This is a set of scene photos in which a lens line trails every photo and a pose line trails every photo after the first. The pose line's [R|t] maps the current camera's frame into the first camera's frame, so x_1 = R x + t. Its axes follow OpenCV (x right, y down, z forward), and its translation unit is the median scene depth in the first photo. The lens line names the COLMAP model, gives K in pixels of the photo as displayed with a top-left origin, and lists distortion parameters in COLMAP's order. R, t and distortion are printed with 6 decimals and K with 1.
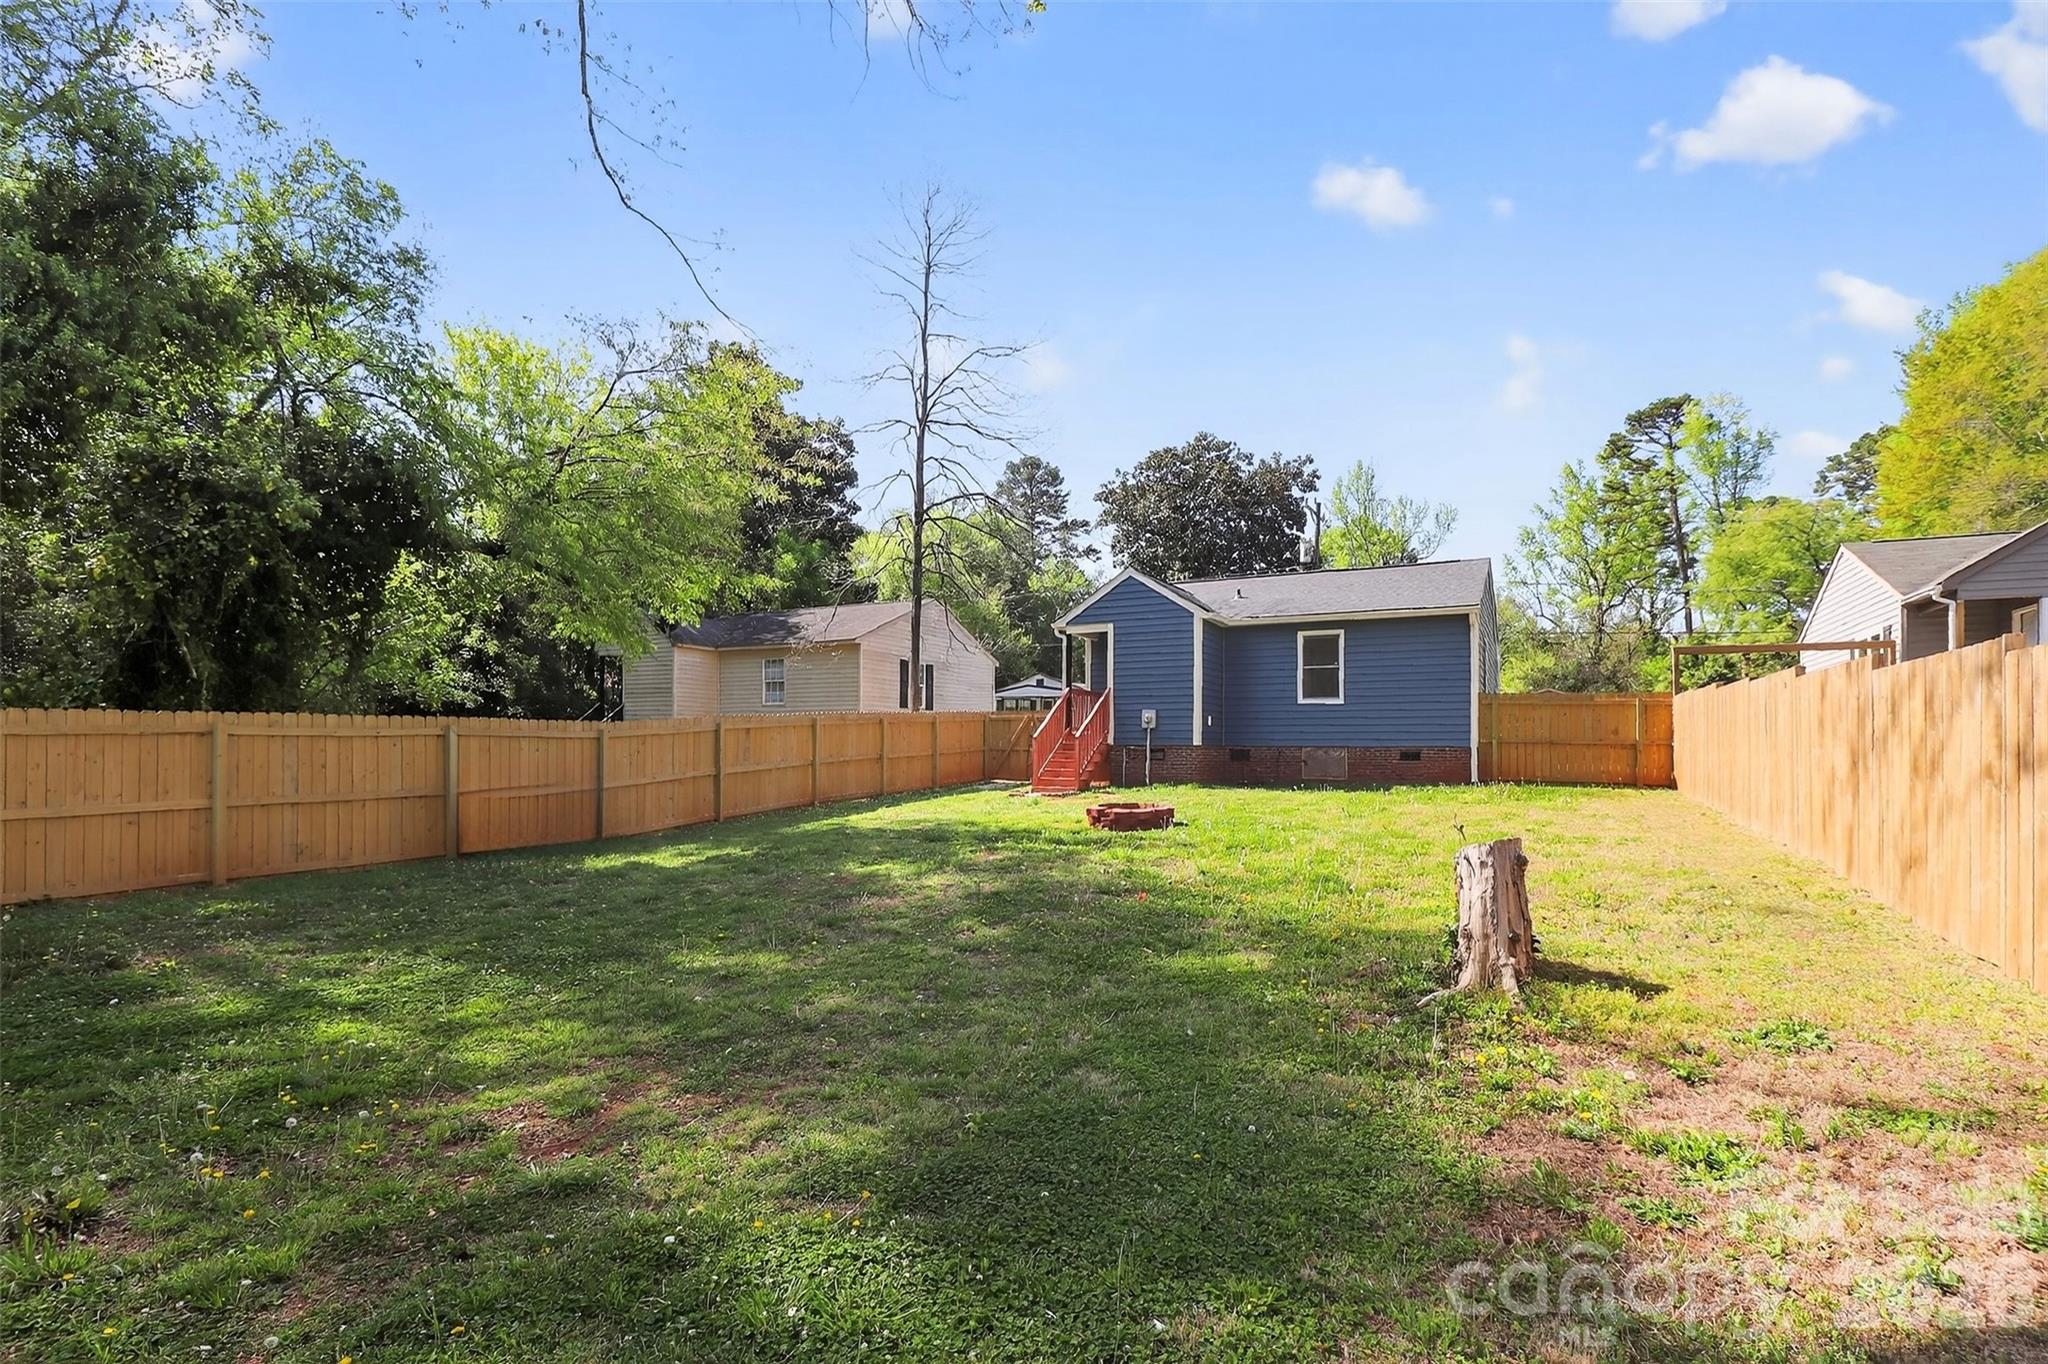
lens RADIAL K [[1003.0, 0, 1042.9], [0, 1003.0, 756.9], [0, 0, 1]] dist [-0.002640, -0.001043]
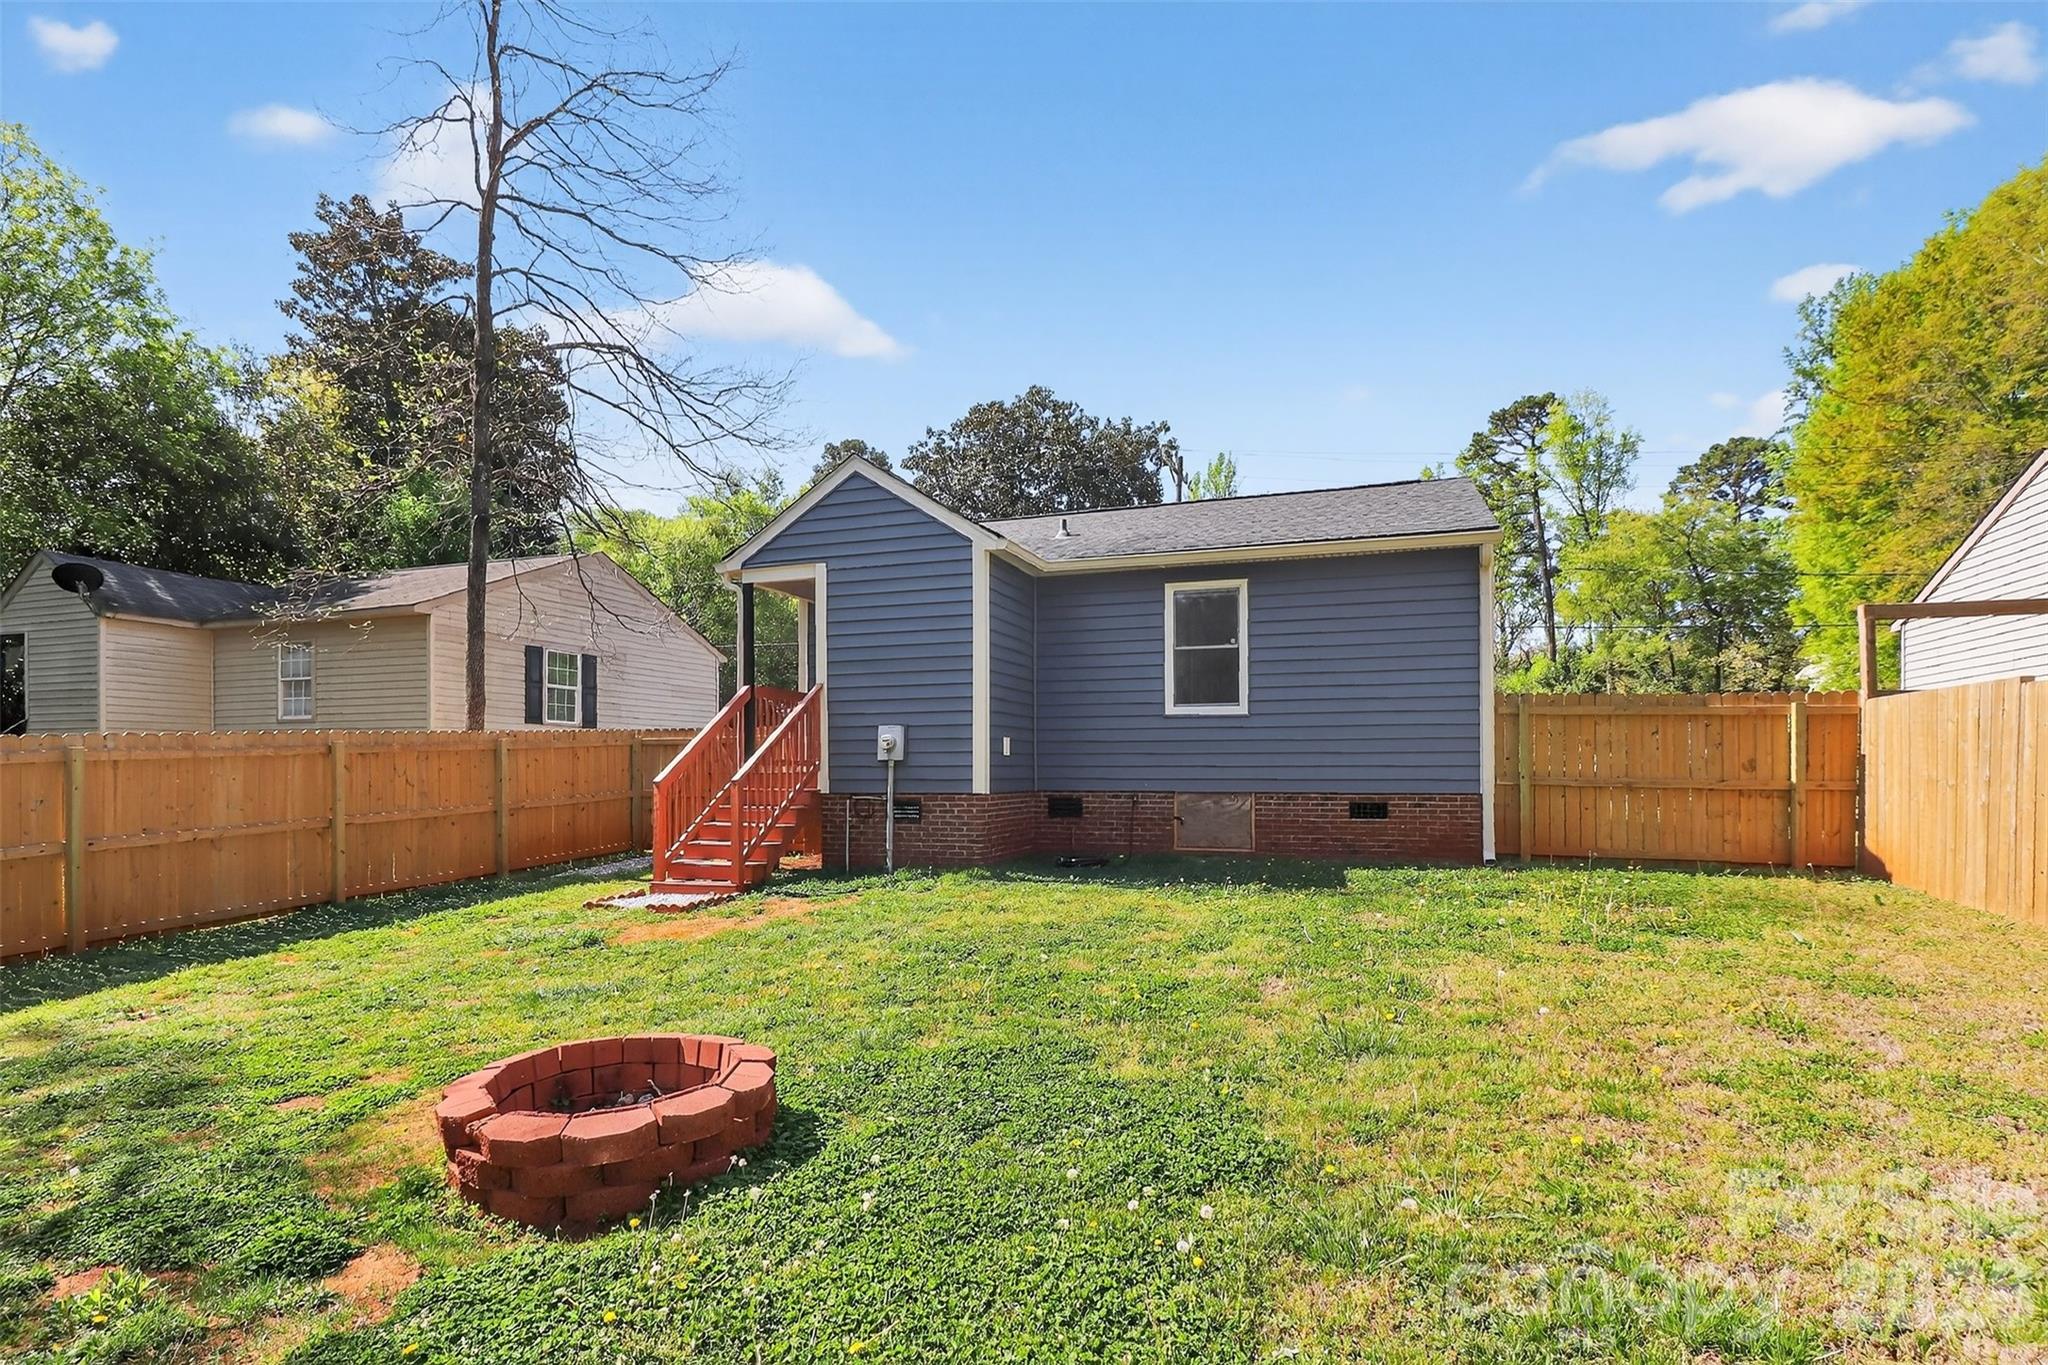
lens RADIAL K [[1003.0, 0, 1042.9], [0, 1003.0, 757.4], [0, 0, 1]] dist [-0.002640, -0.001043]
pose [[0.989845, -0.005441, 0.142048, 0.094920], [0.007877, 0.999831, -0.016589, -0.018191], [-0.141934, 0.017540, 0.989721, 0.404351]]
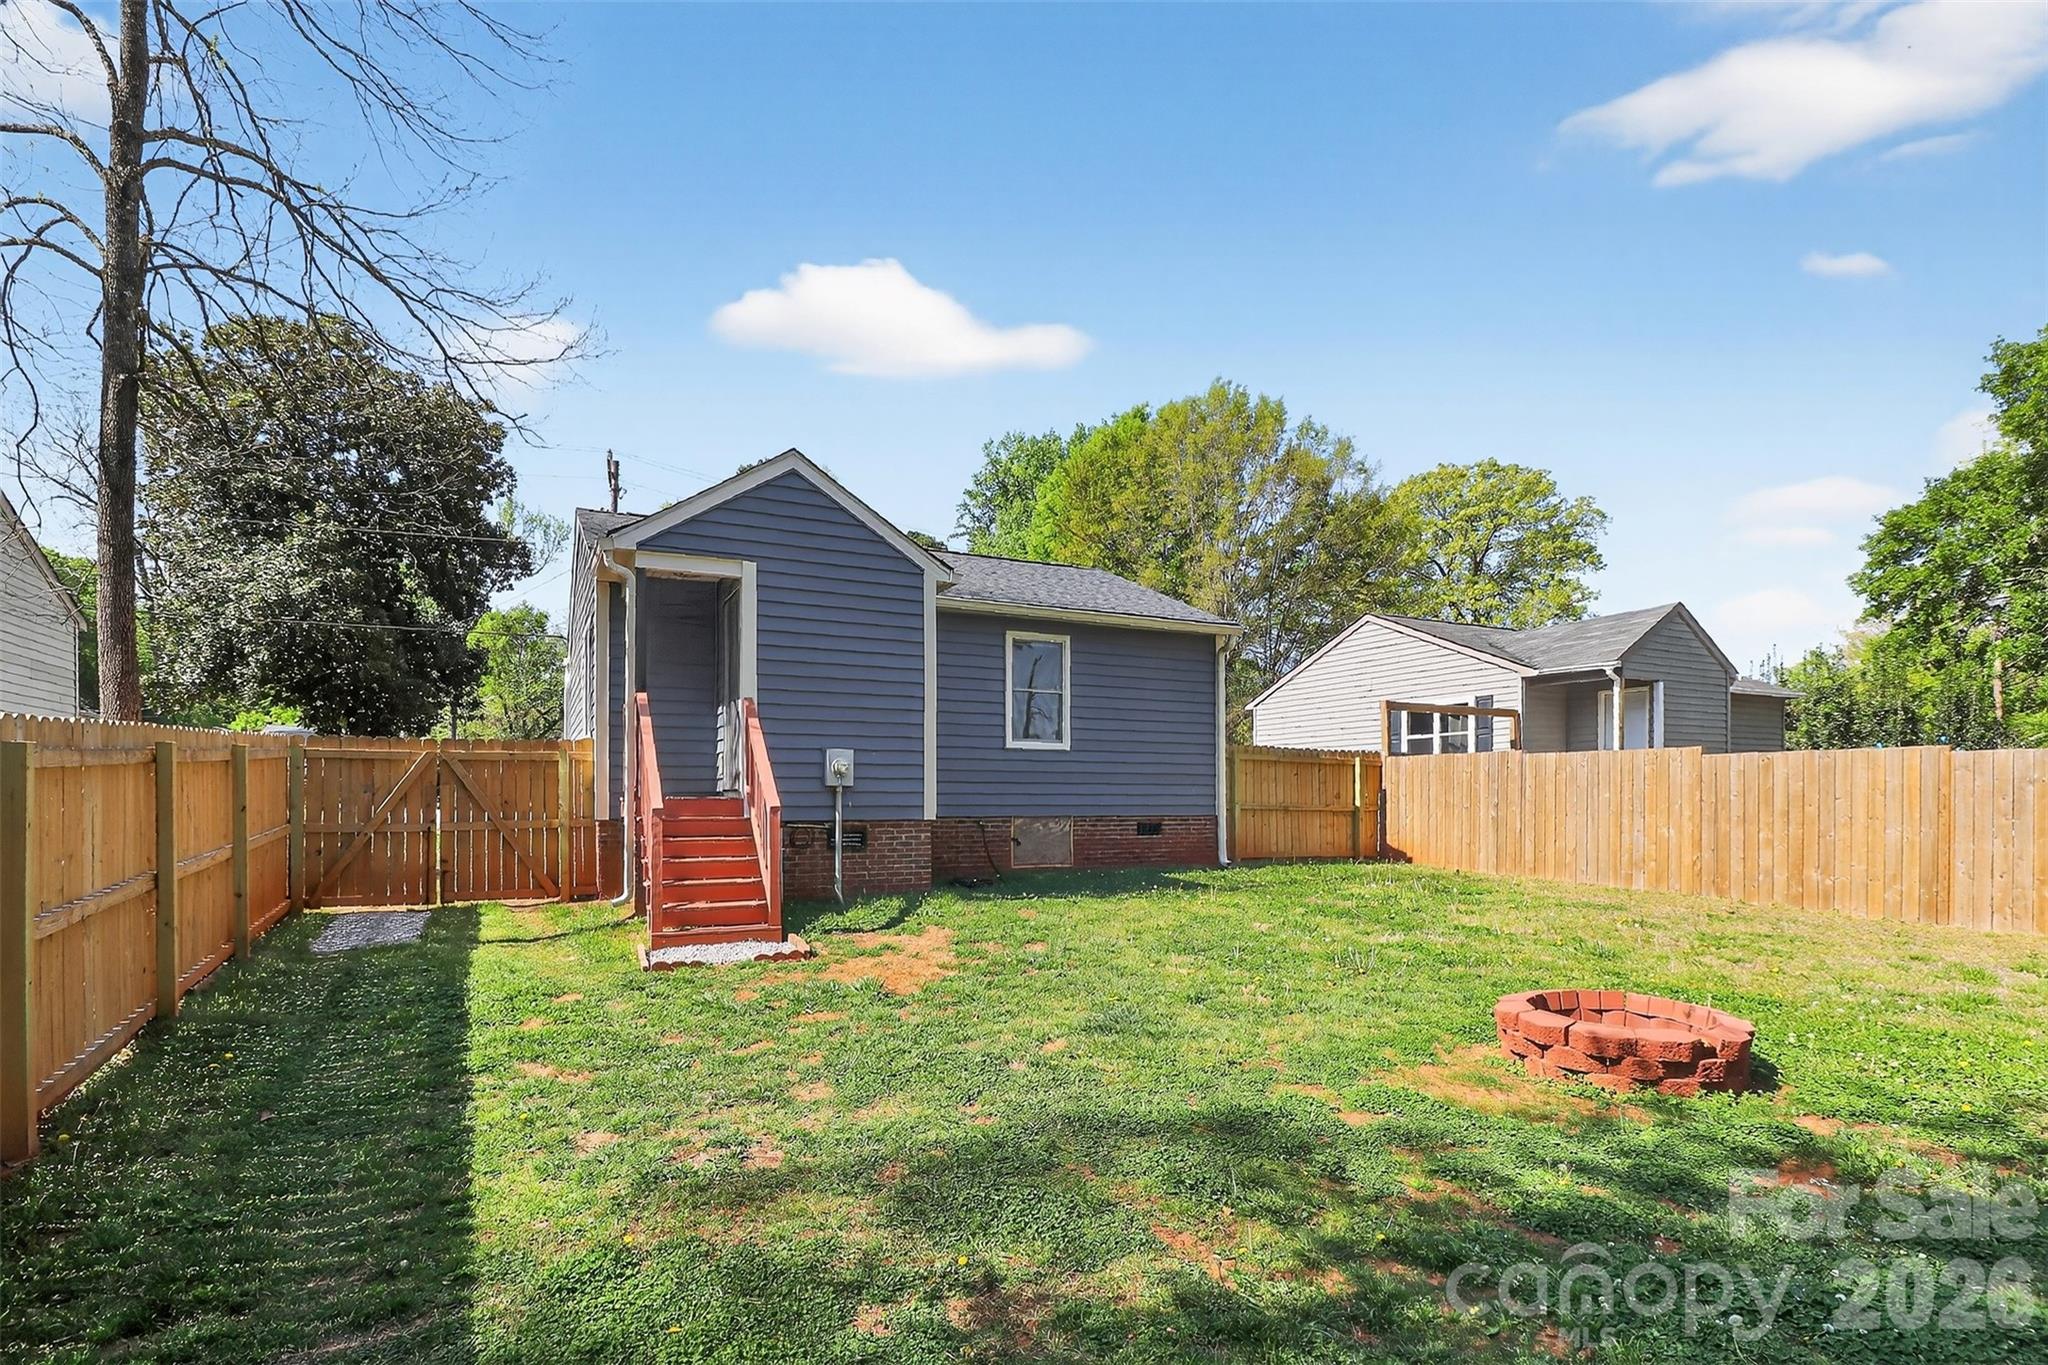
lens RADIAL K [[992.1, 0, 1016.8], [0, 992.1, 784.7], [0, 0, 1]] dist [-0.004277, -0.000905]
pose [[0.601223, 0.006164, 0.799058, -0.201821], [0.004208, 0.999932, -0.010880, -0.020439], [-0.799070, 0.009904, 0.601156, 0.547390]]
